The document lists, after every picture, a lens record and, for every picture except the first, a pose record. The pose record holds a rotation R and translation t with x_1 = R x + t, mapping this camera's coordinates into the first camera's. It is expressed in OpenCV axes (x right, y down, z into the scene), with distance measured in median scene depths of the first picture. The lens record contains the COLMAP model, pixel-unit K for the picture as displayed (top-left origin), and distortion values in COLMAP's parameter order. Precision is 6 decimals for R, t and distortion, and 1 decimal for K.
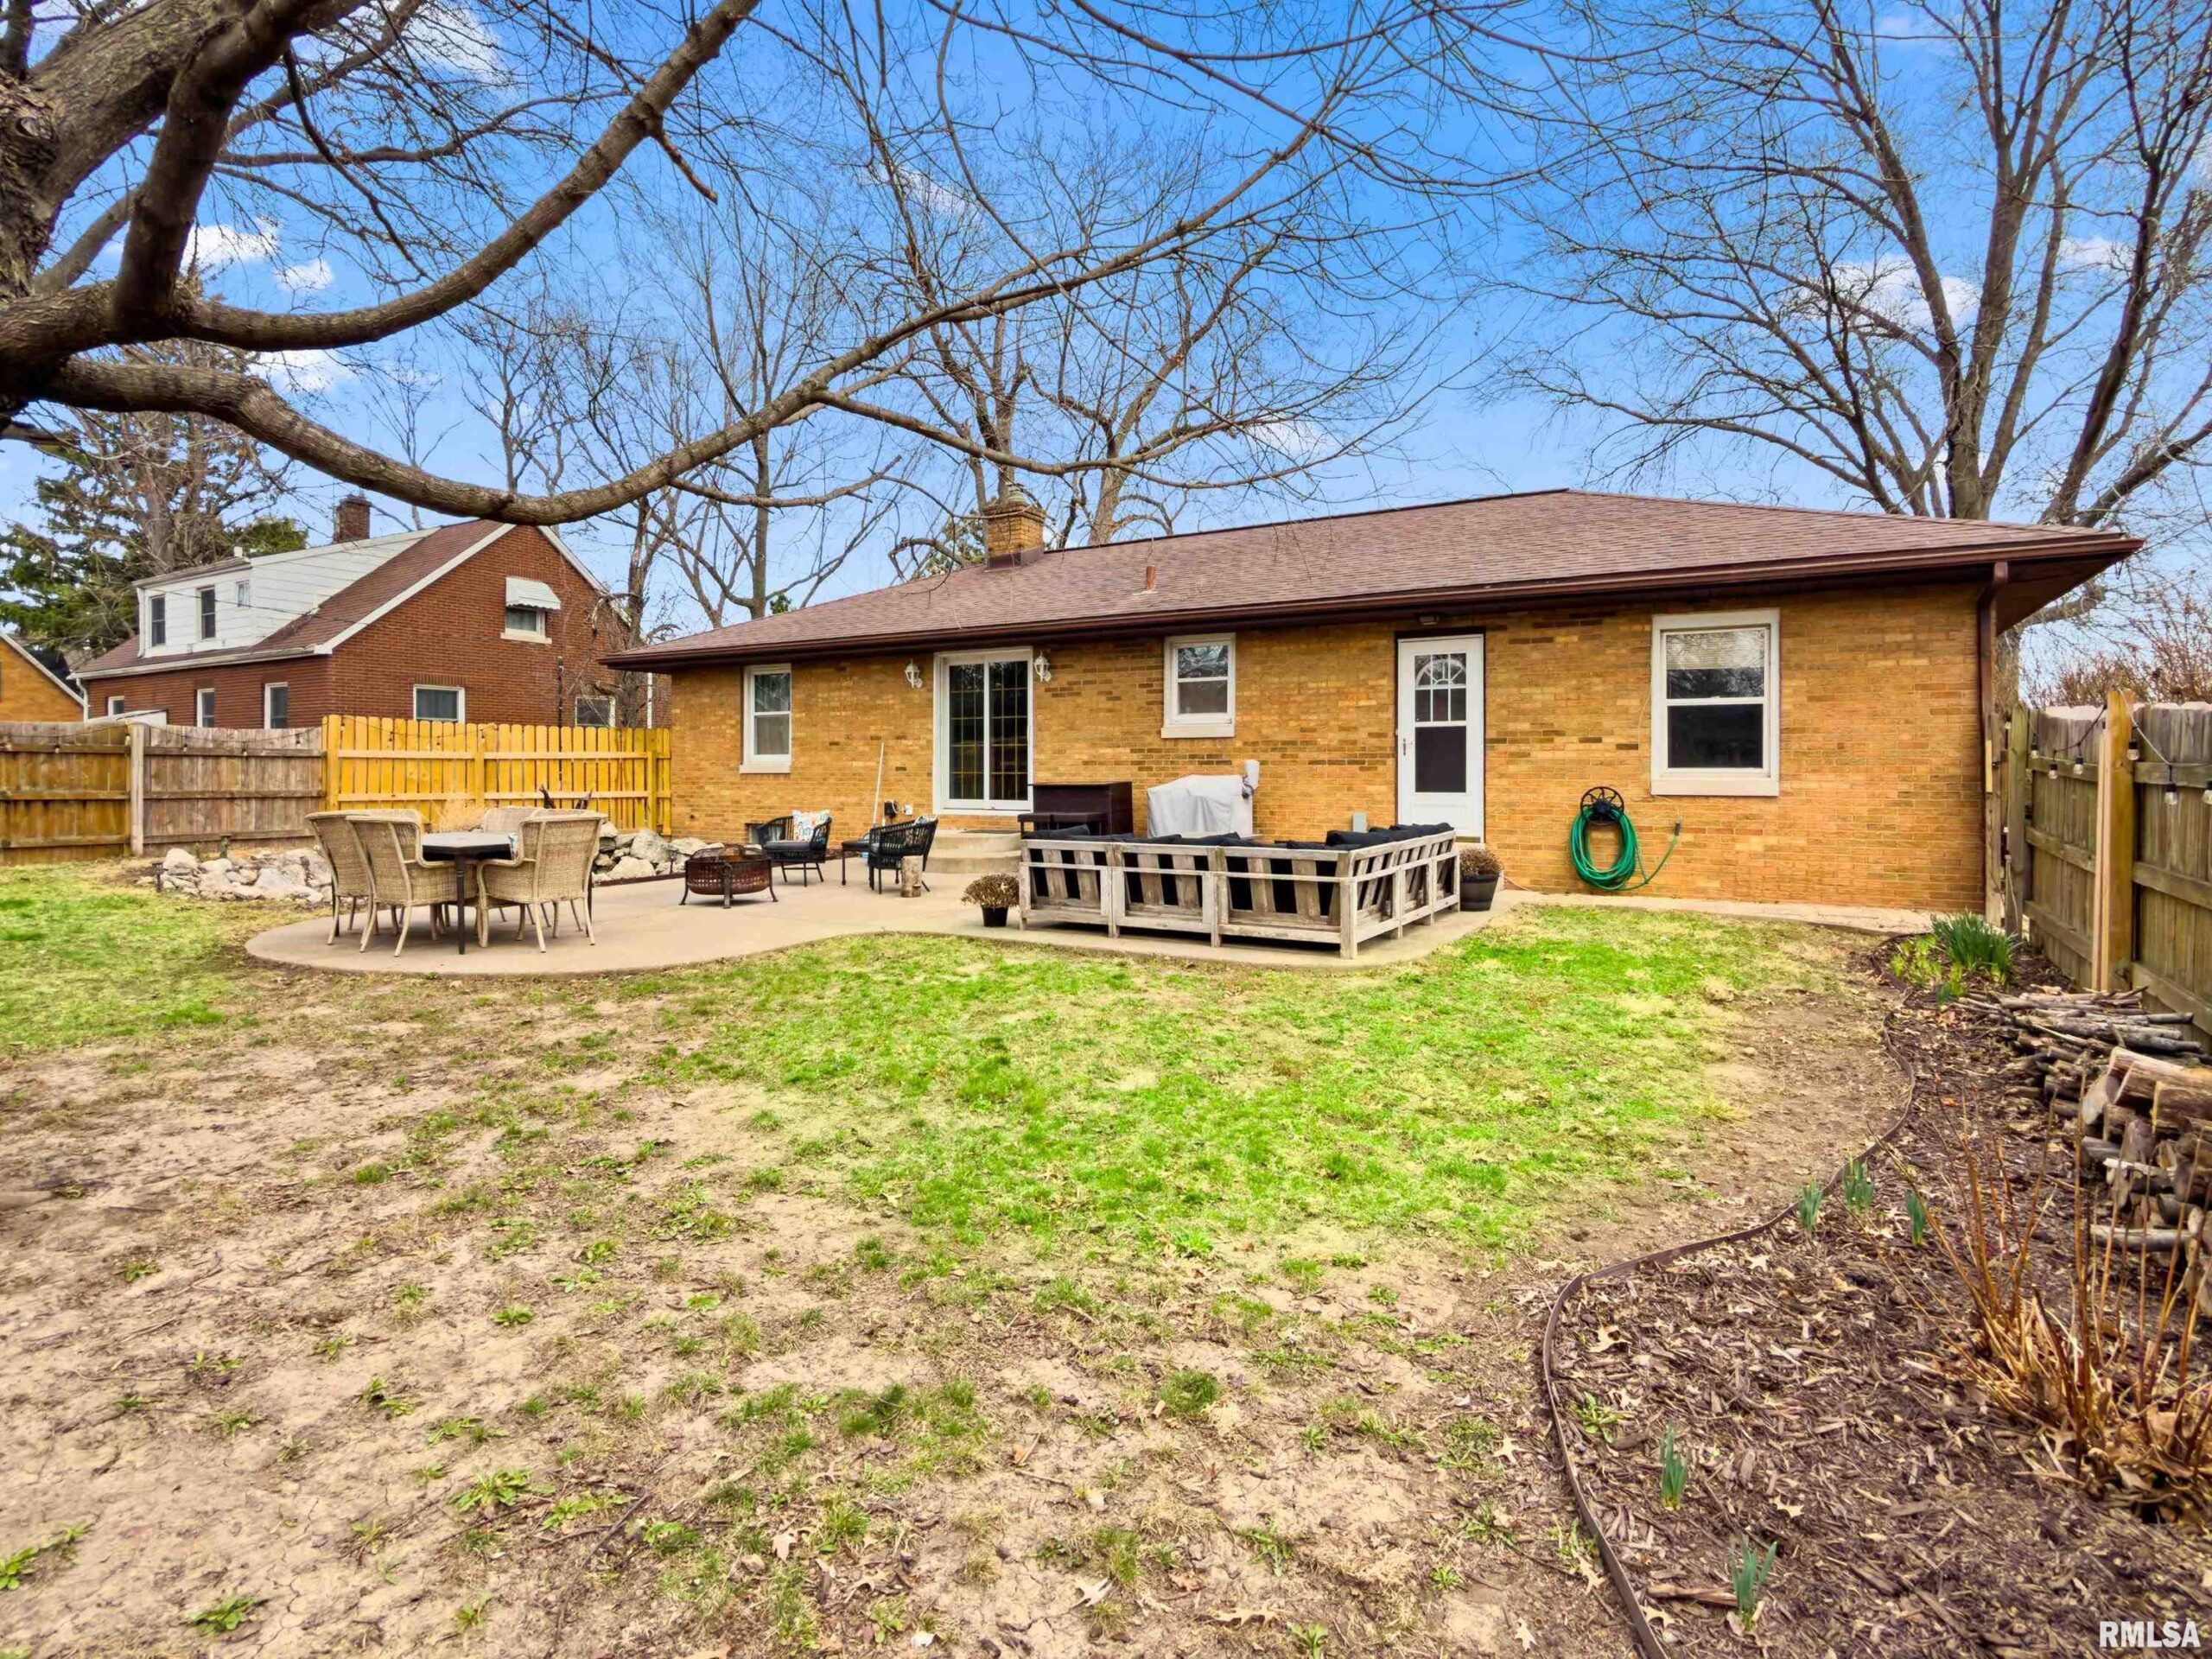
lens RADIAL K [[1202.7, 0, 1096.3], [0, 1202.7, 767.1], [0, 0, 1]] dist [-0.001864, -0.000717]
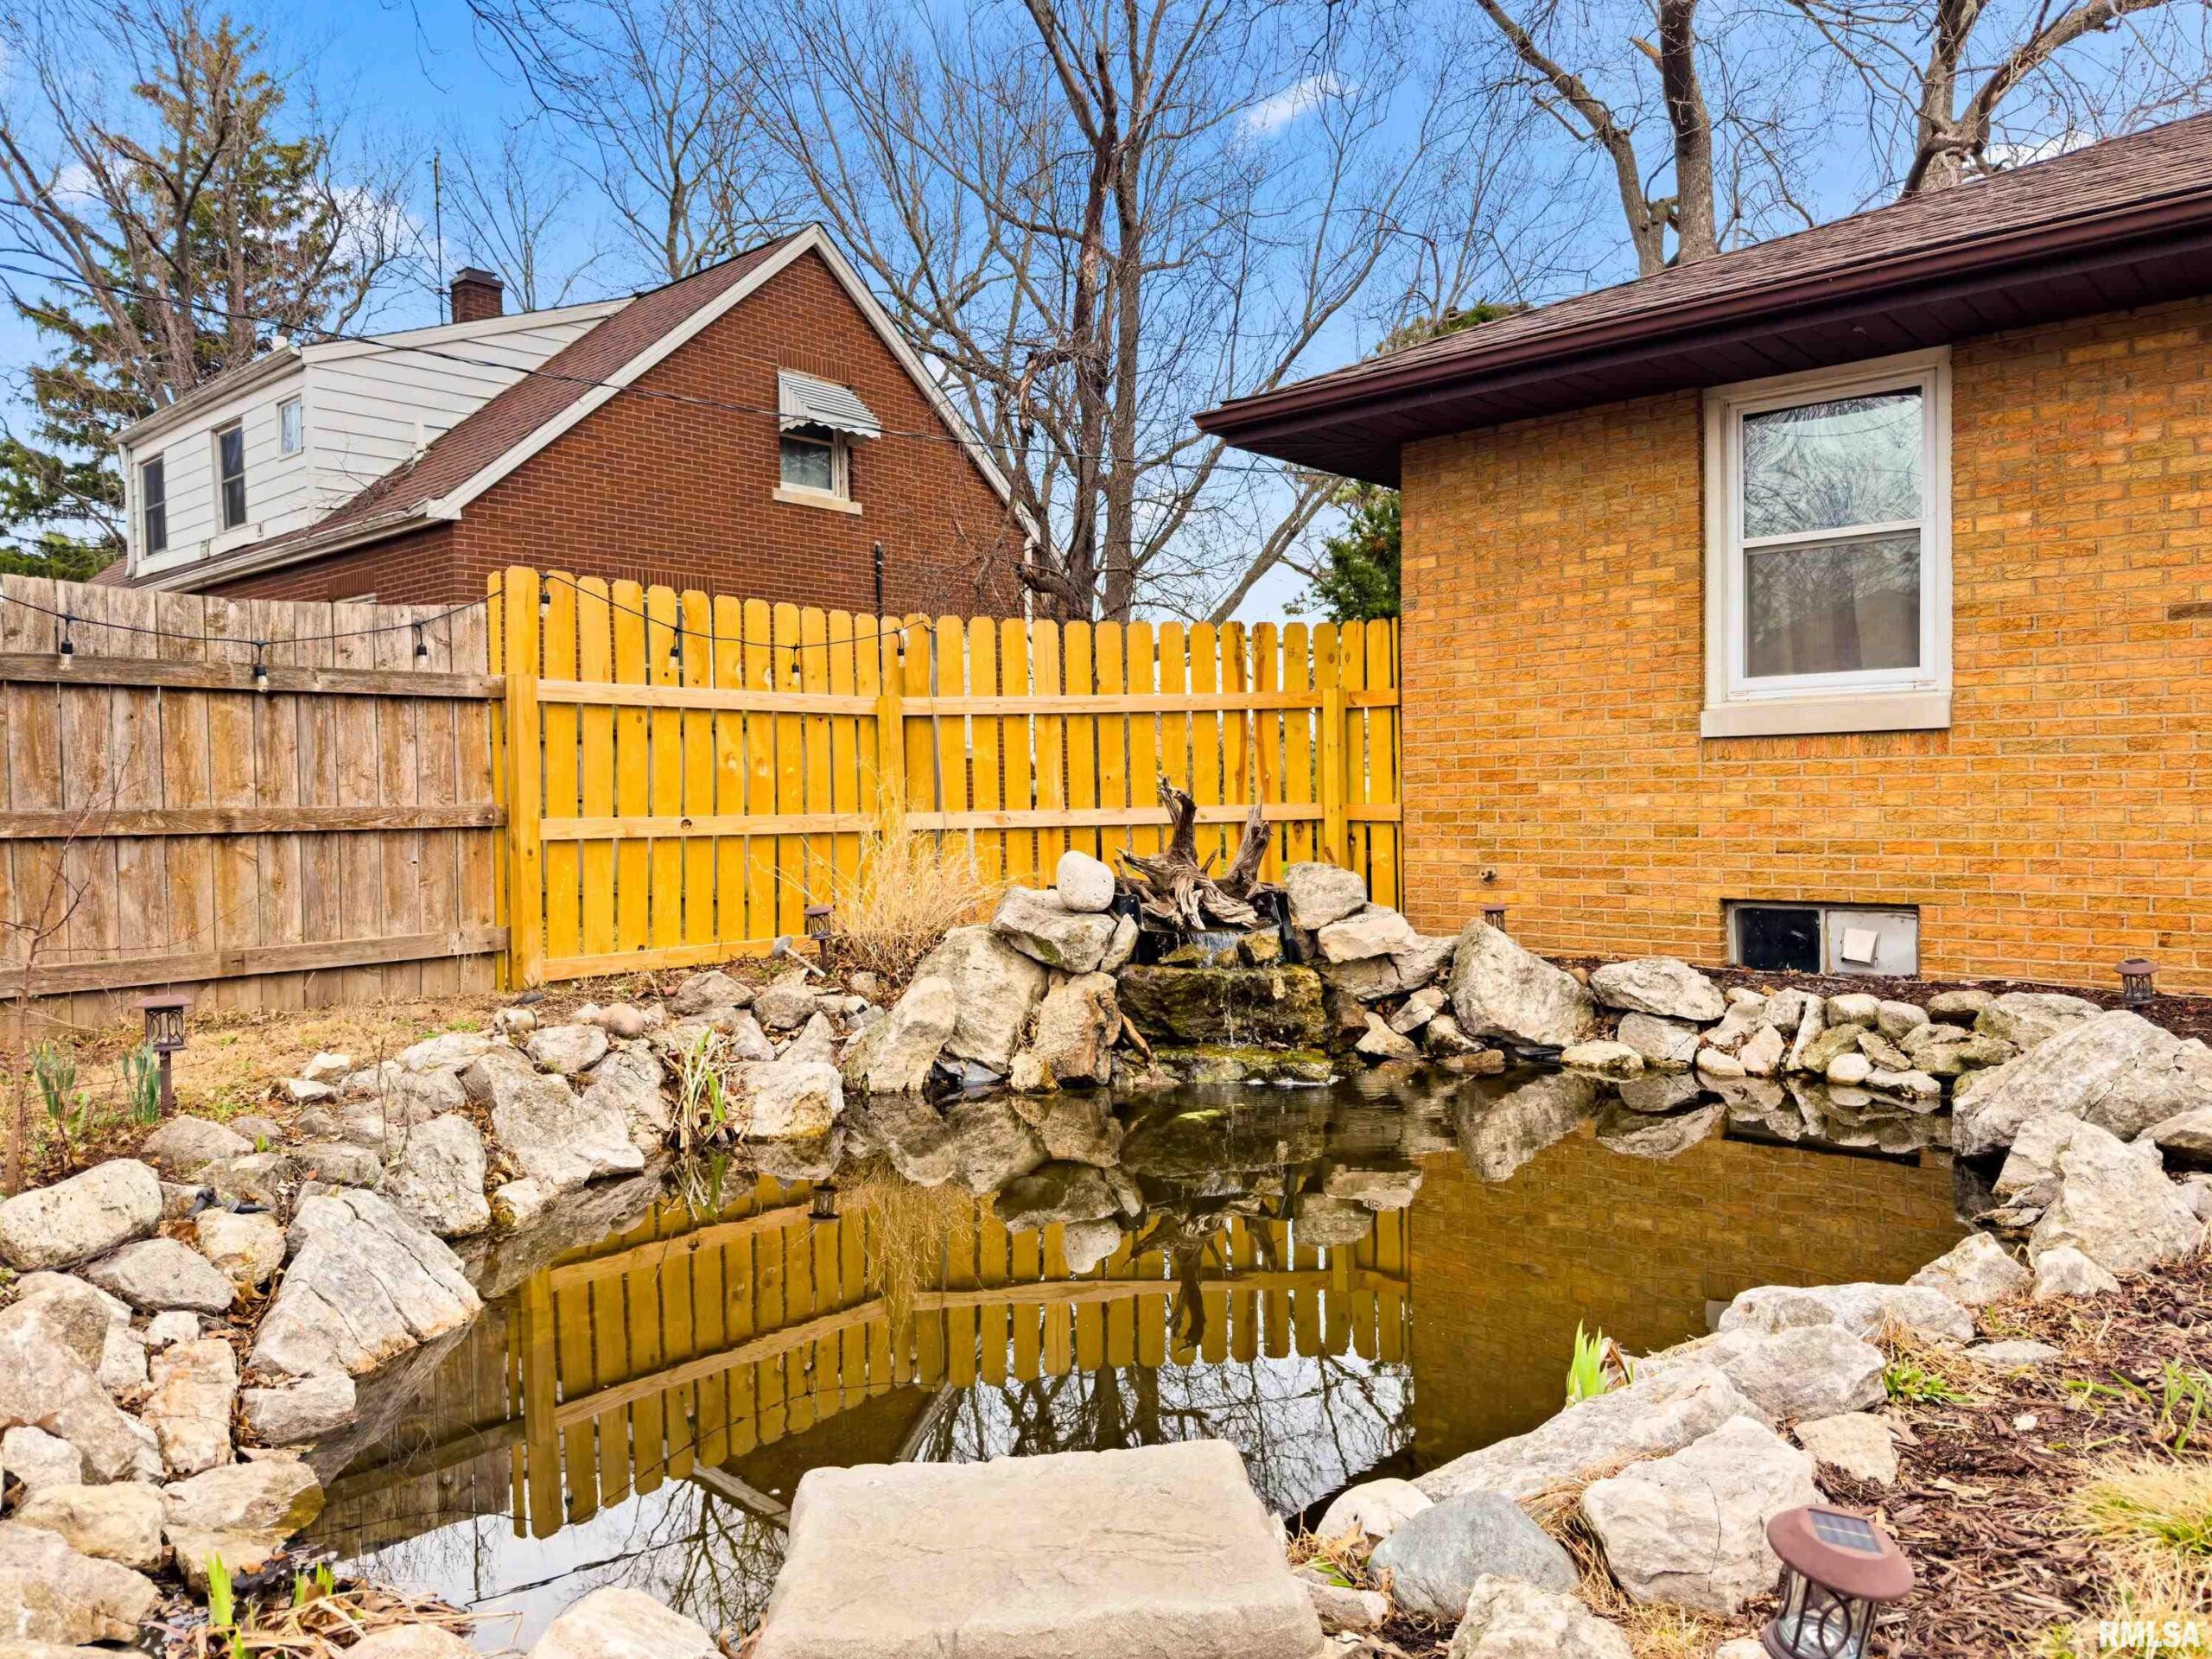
lens RADIAL K [[1557.3, 0, 1053.7], [0, 1557.3, 839.7], [0, 0, 1]] dist [0.000857, -0.028188]
pose [[0.983833, -0.007528, -0.178931, -0.432297], [0.013513, 0.999388, 0.032253, 0.017276], [0.178578, -0.034150, 0.983333, 0.632984]]
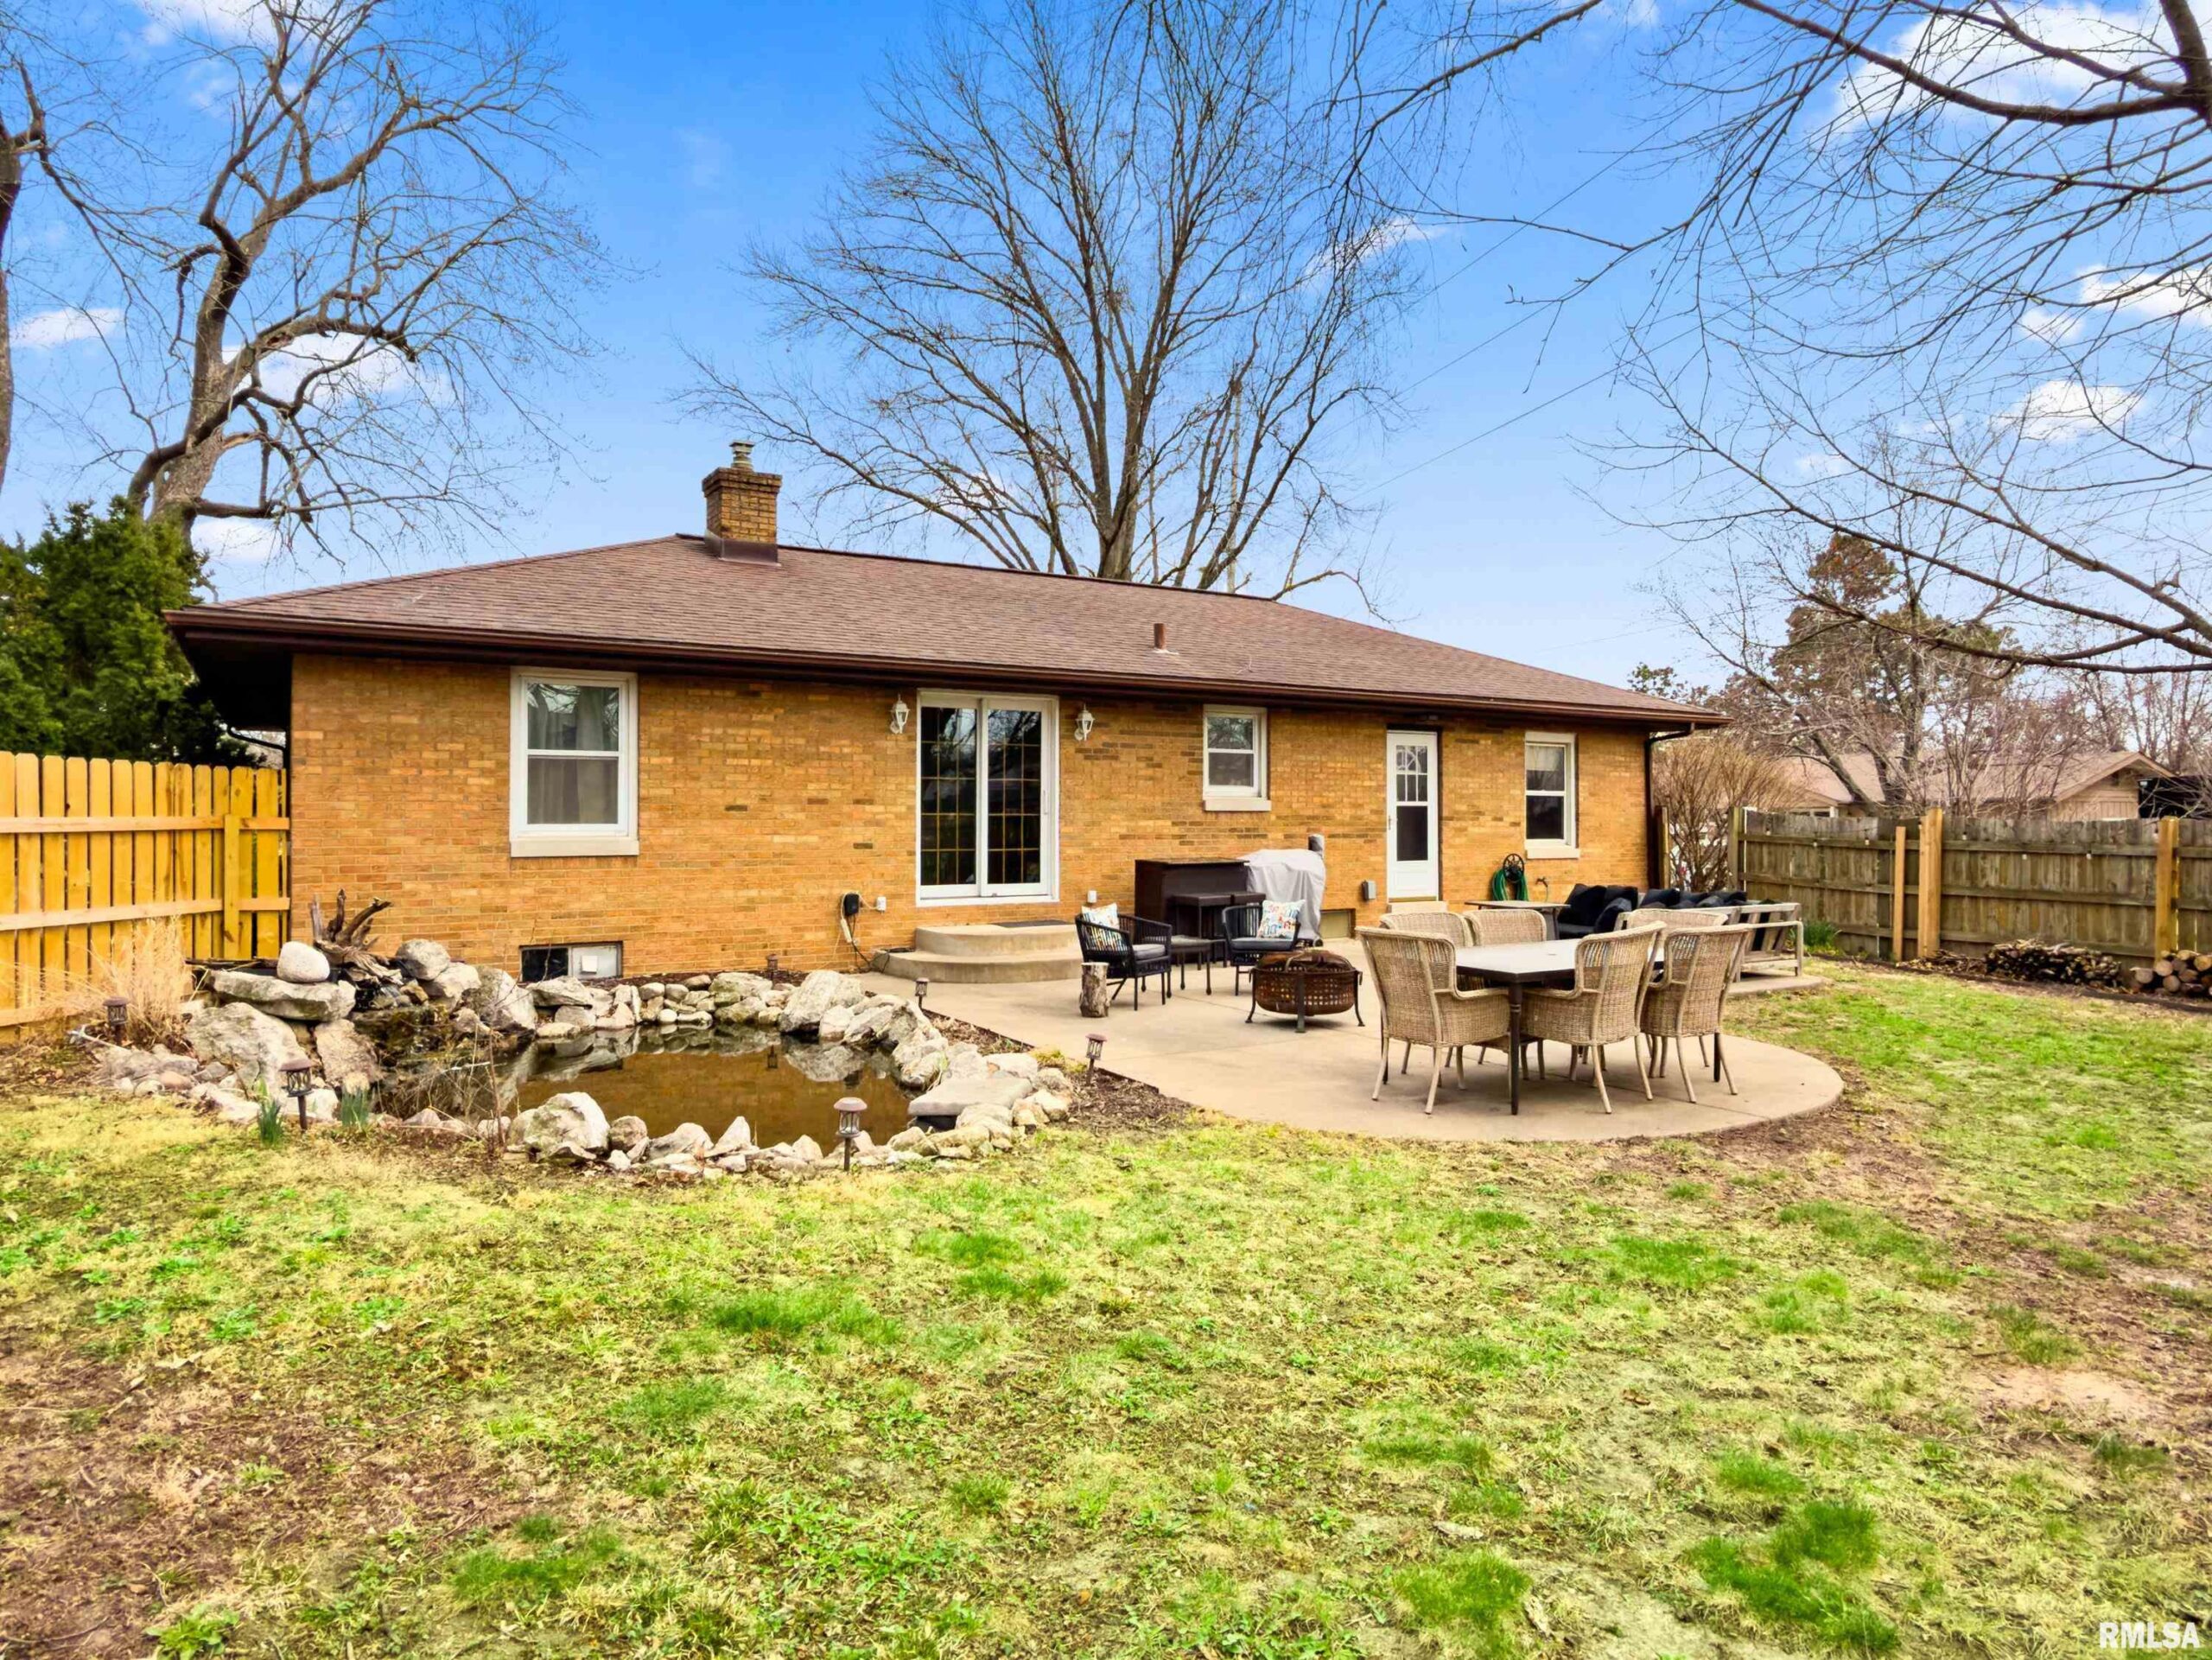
lens RADIAL K [[1431.6, 0, 1106.0], [0, 1431.6, 830.0], [0, 0, 1]] dist [-0.002609, -0.000739]
pose [[0.404833, -0.003670, 0.914383, -0.865642], [-0.002044, 0.999986, 0.004919, -0.012249], [-0.914388, -0.003860, 0.404820, 0.528536]]
